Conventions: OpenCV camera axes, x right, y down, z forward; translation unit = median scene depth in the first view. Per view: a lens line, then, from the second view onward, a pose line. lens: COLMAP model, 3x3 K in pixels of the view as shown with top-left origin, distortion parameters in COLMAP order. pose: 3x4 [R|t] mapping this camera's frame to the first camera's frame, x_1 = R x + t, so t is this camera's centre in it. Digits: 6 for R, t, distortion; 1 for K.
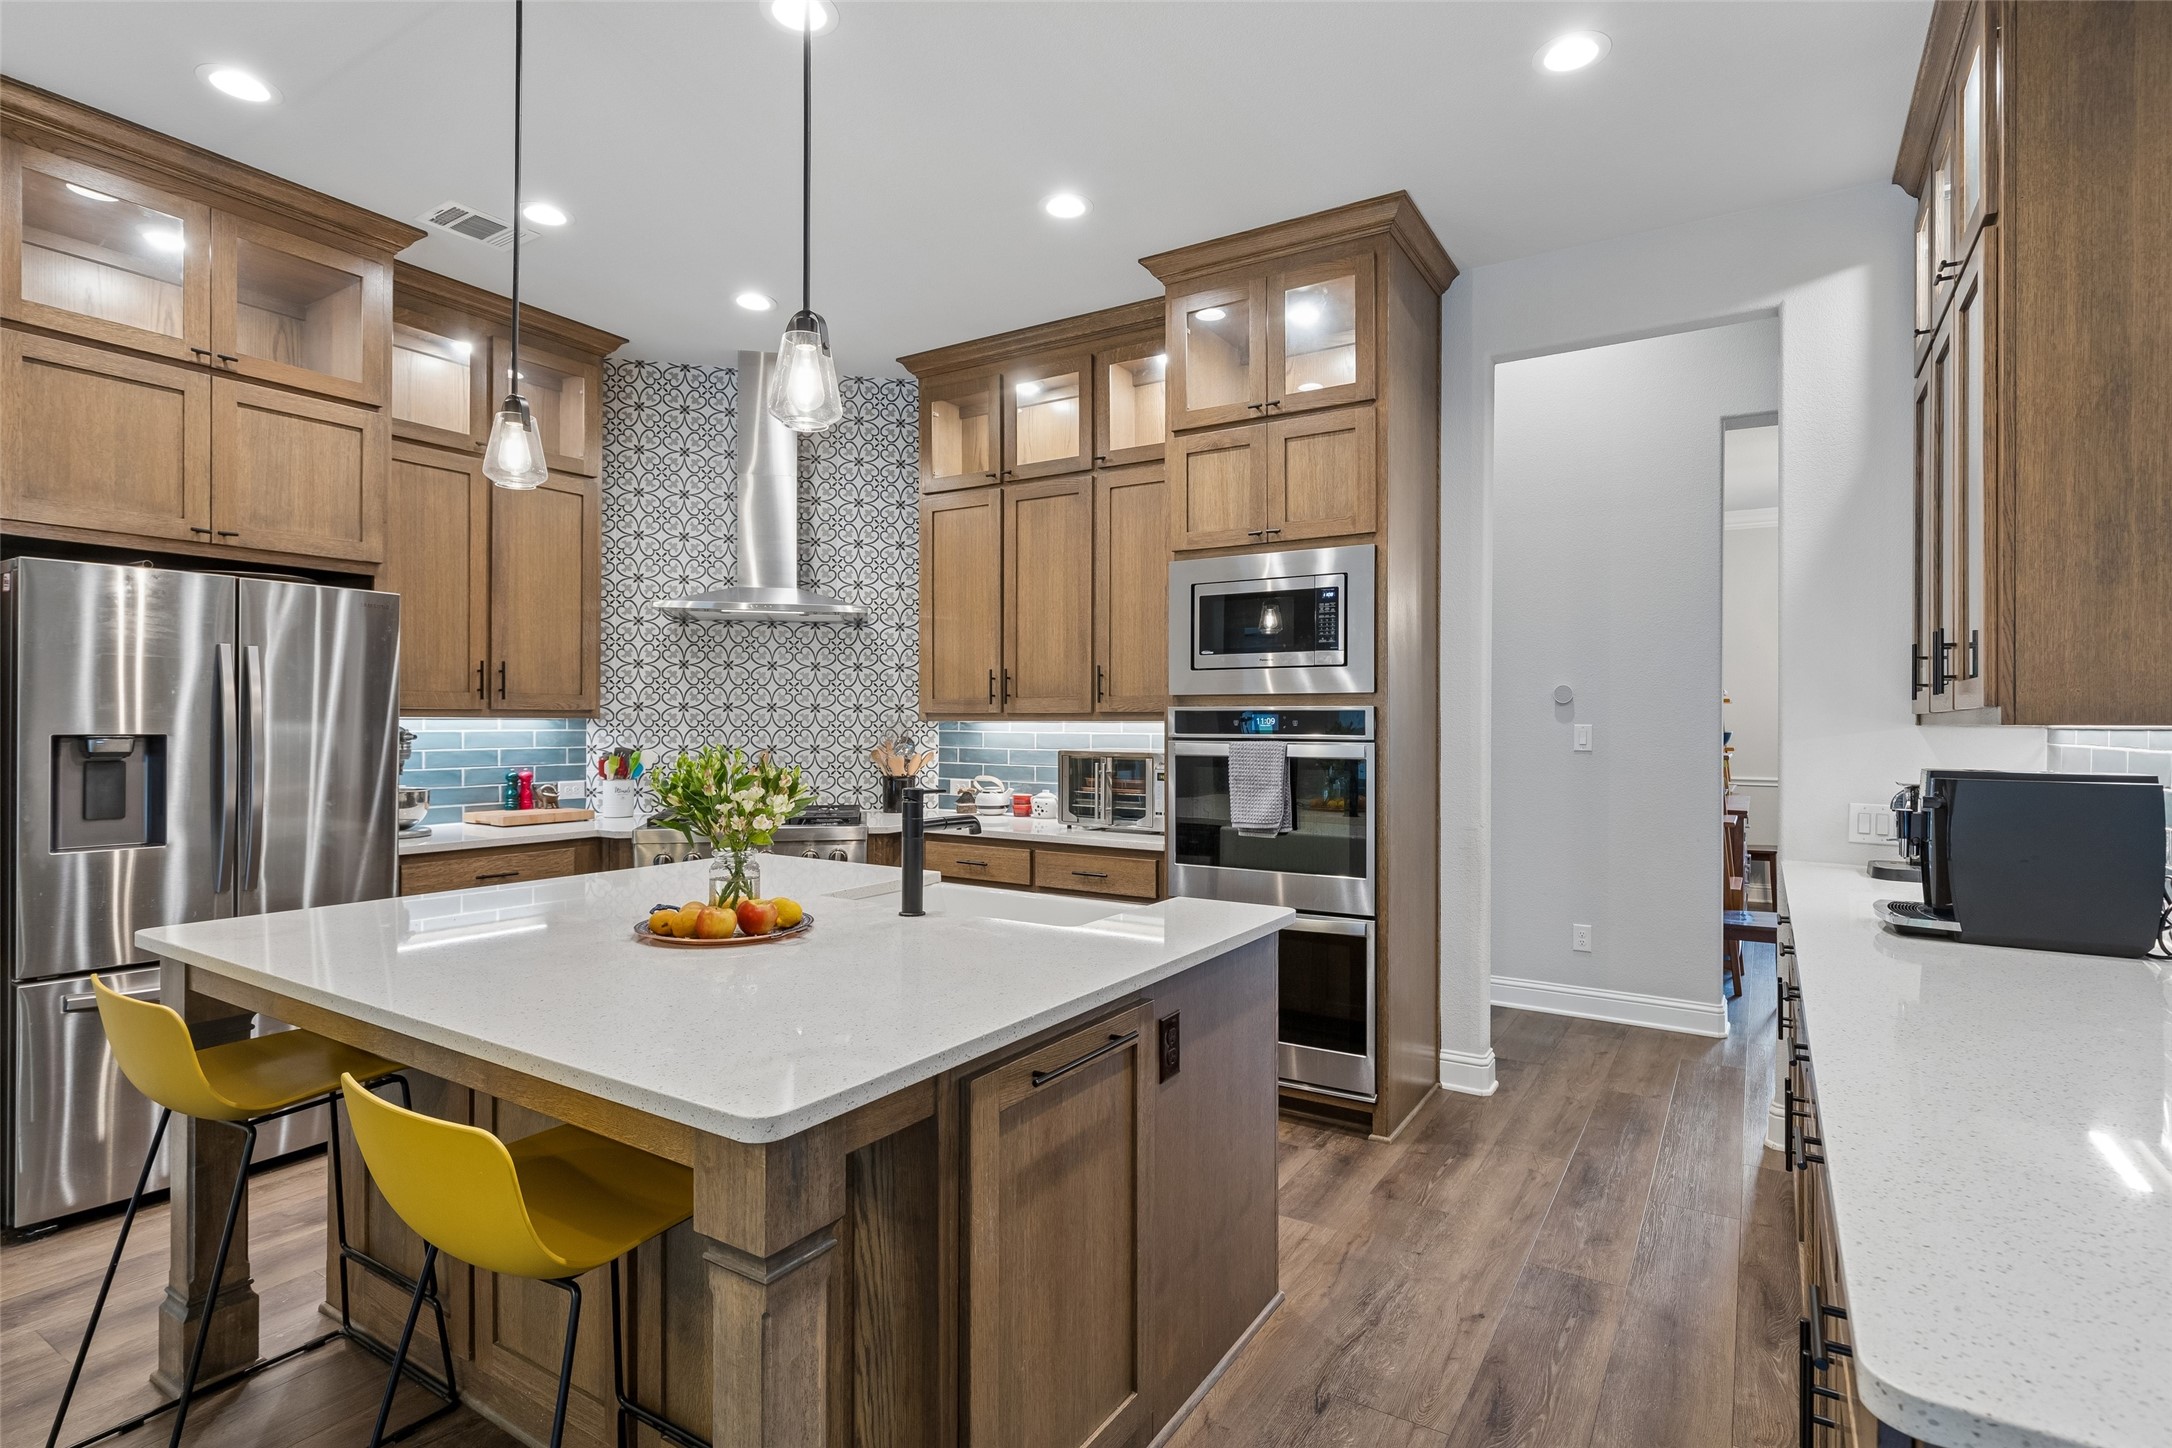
lens RADIAL K [[1074.1, 0, 1086.0], [0, 1074.1, 724.0], [0, 0, 1]] dist [0.024740, -0.000406]
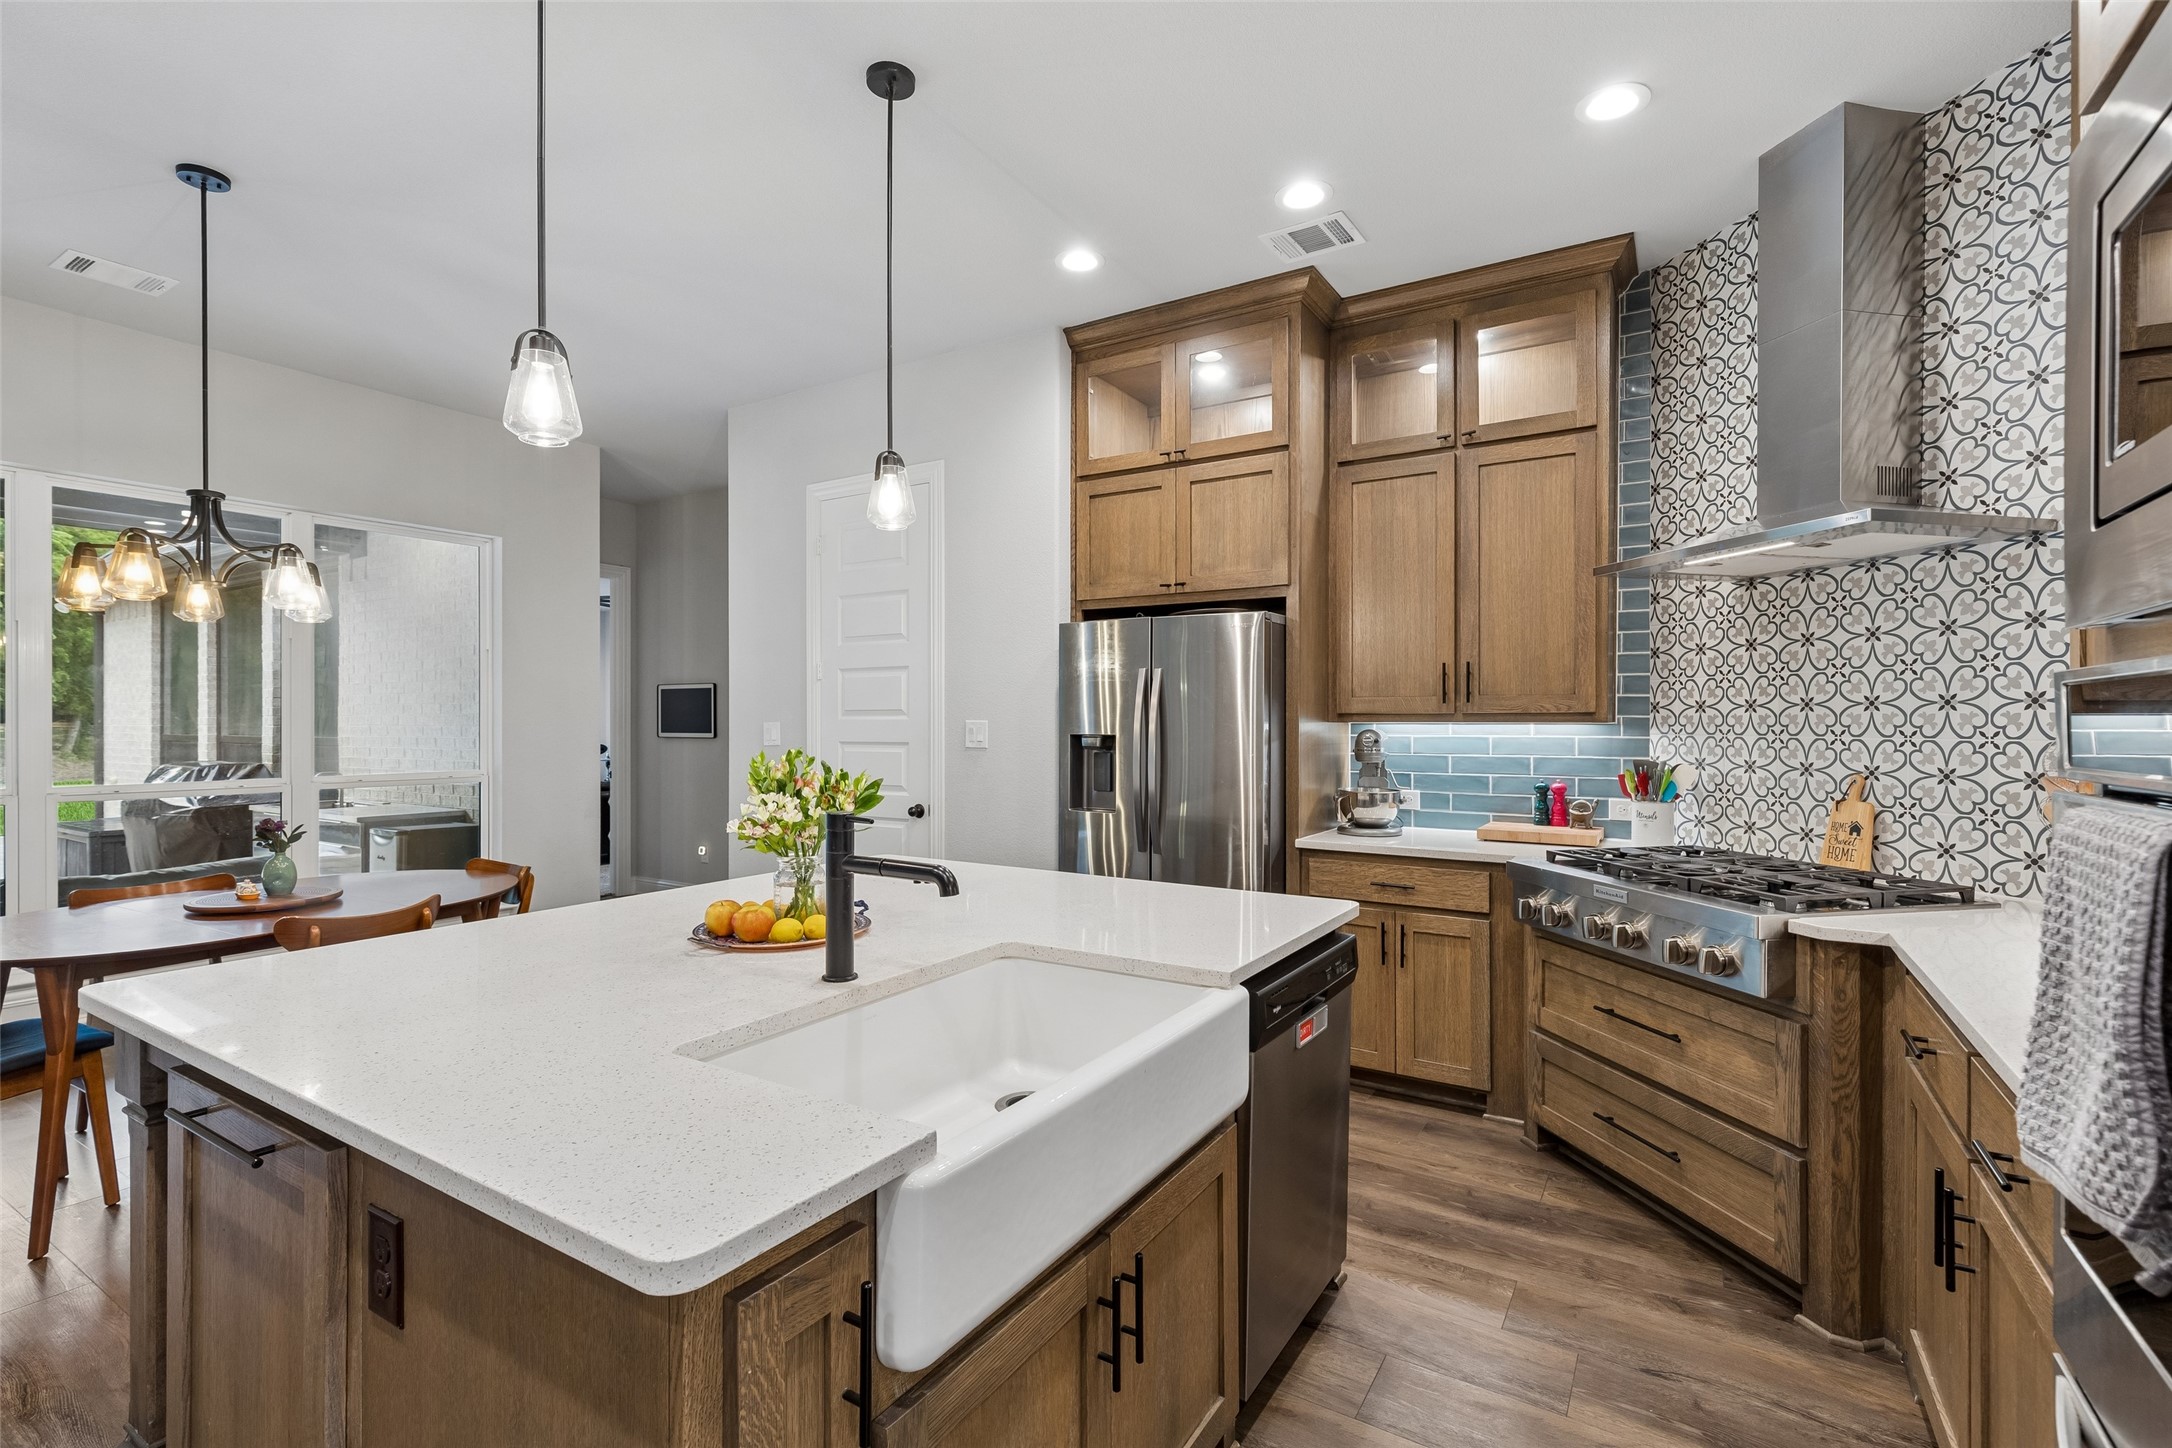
lens RADIAL K [[984.7, 0, 1086.0], [0, 984.7, 724.0], [0, 0, 1]] dist [0.013316, -0.000715]
pose [[0.015588, -0.002436, -0.999876, 0.317575], [-0.003043, 0.999992, -0.002484, -0.001323], [0.999874, 0.003081, 0.015580, 0.684993]]
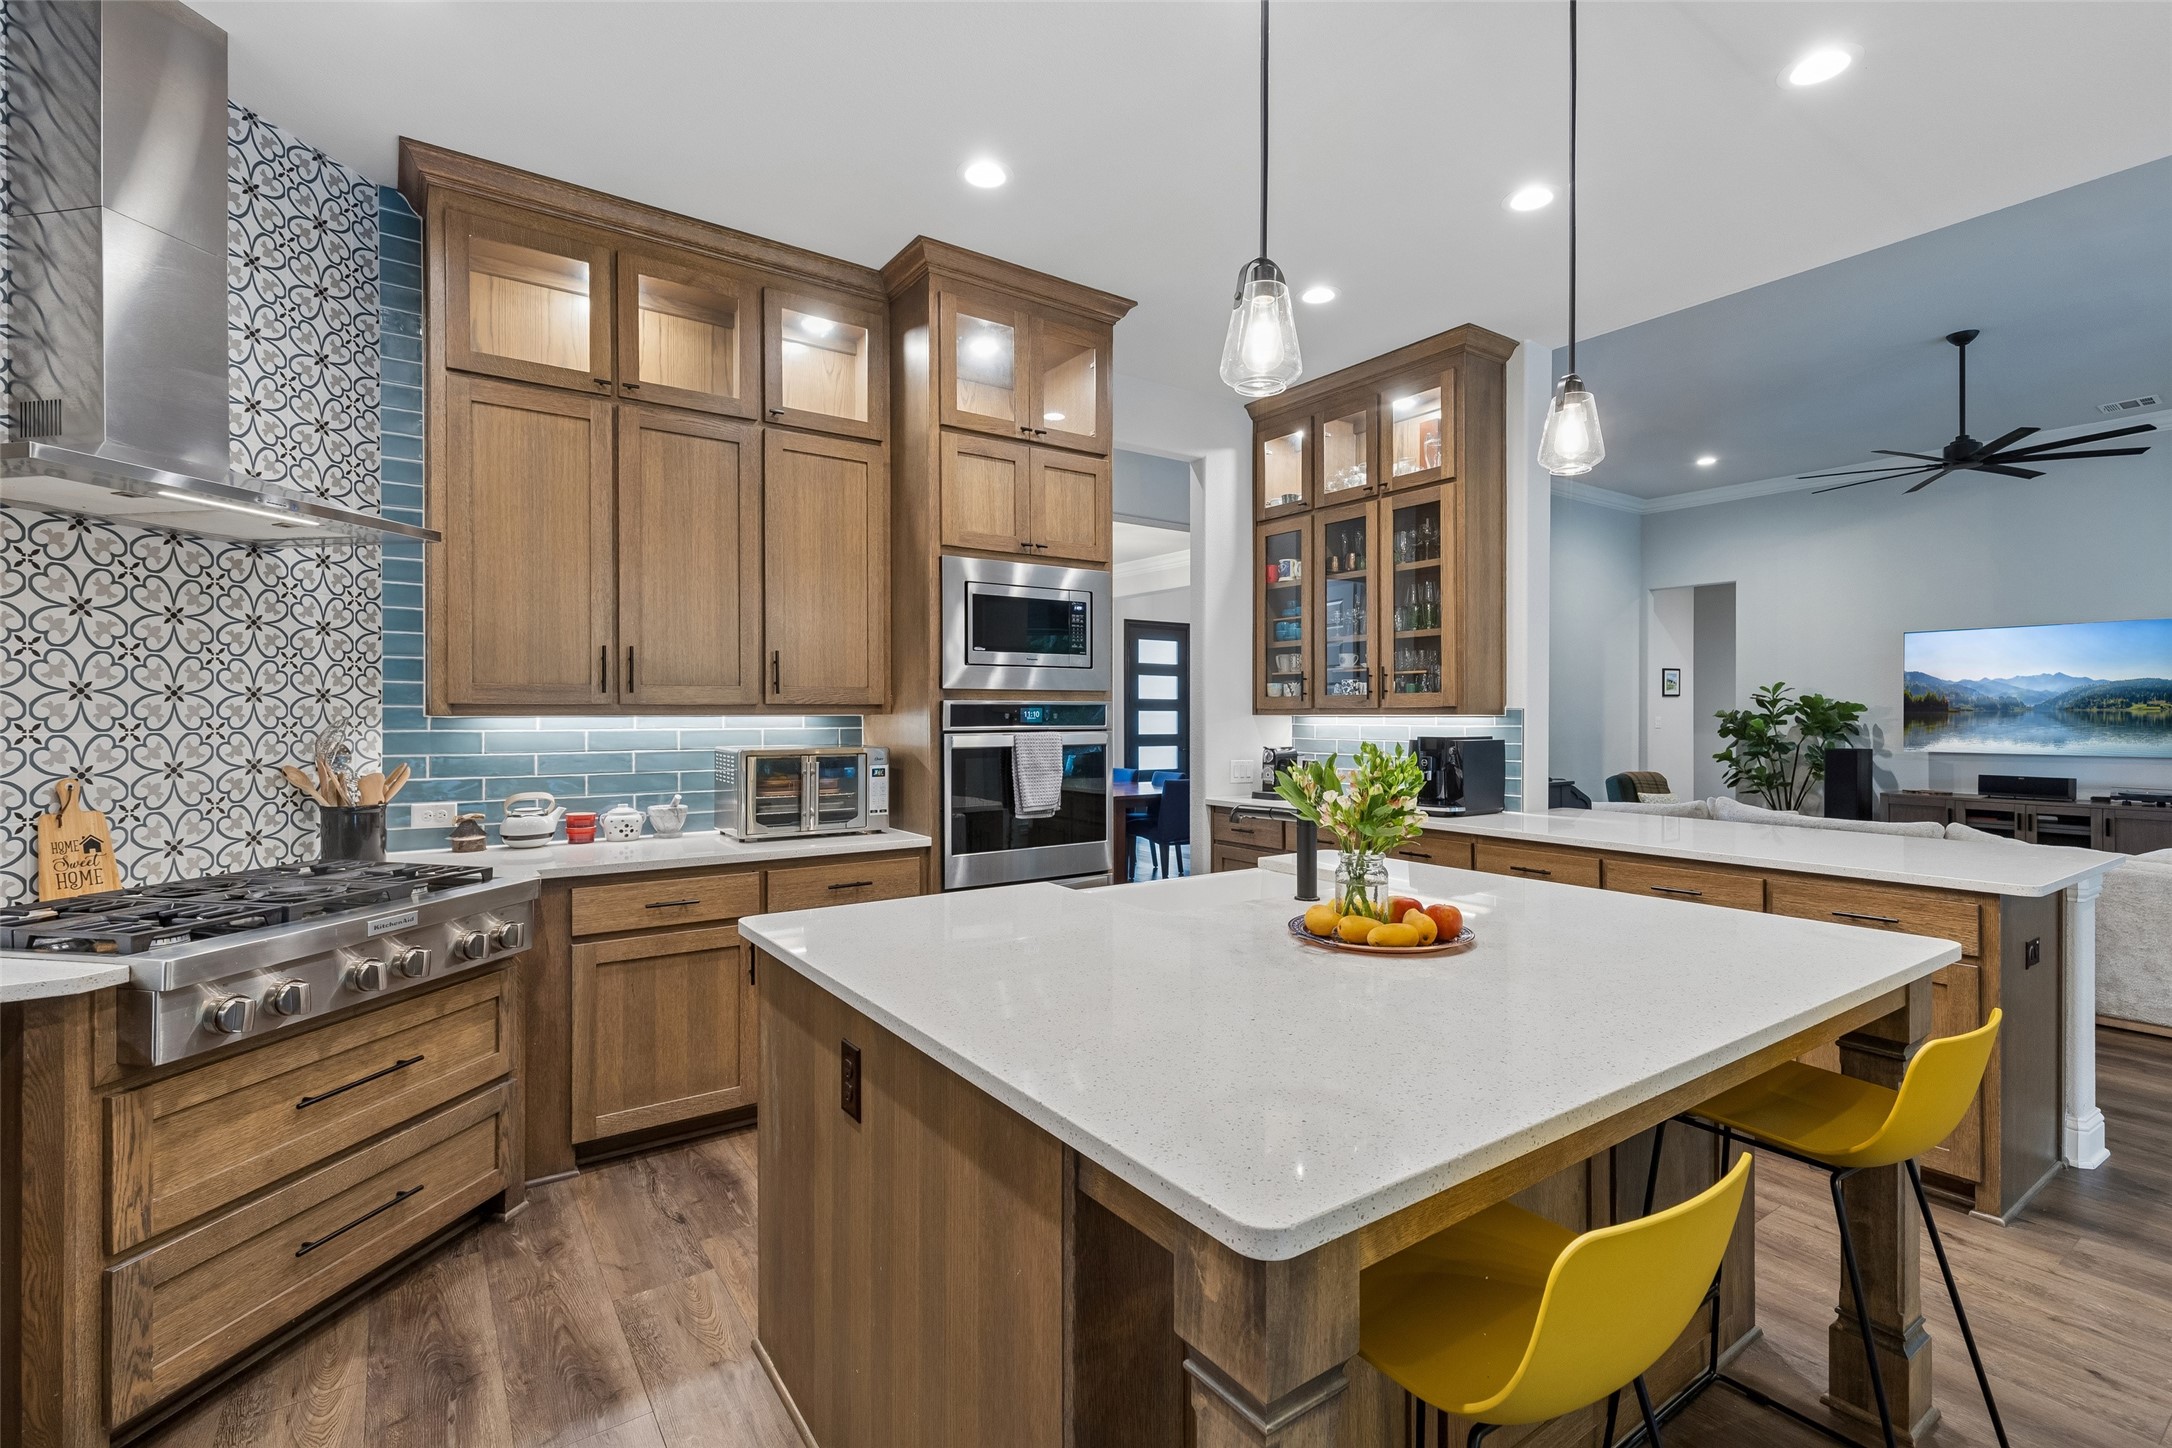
lens RADIAL K [[984.7, 0, 1086.0], [0, 984.7, 724.0], [0, 0, 1]] dist [0.013316, -0.000715]
pose [[0.379526, -0.014378, 0.925069, -0.671012], [0.004129, 0.999896, 0.013846, -0.005616], [-0.925172, -0.001435, 0.379545, 0.493476]]
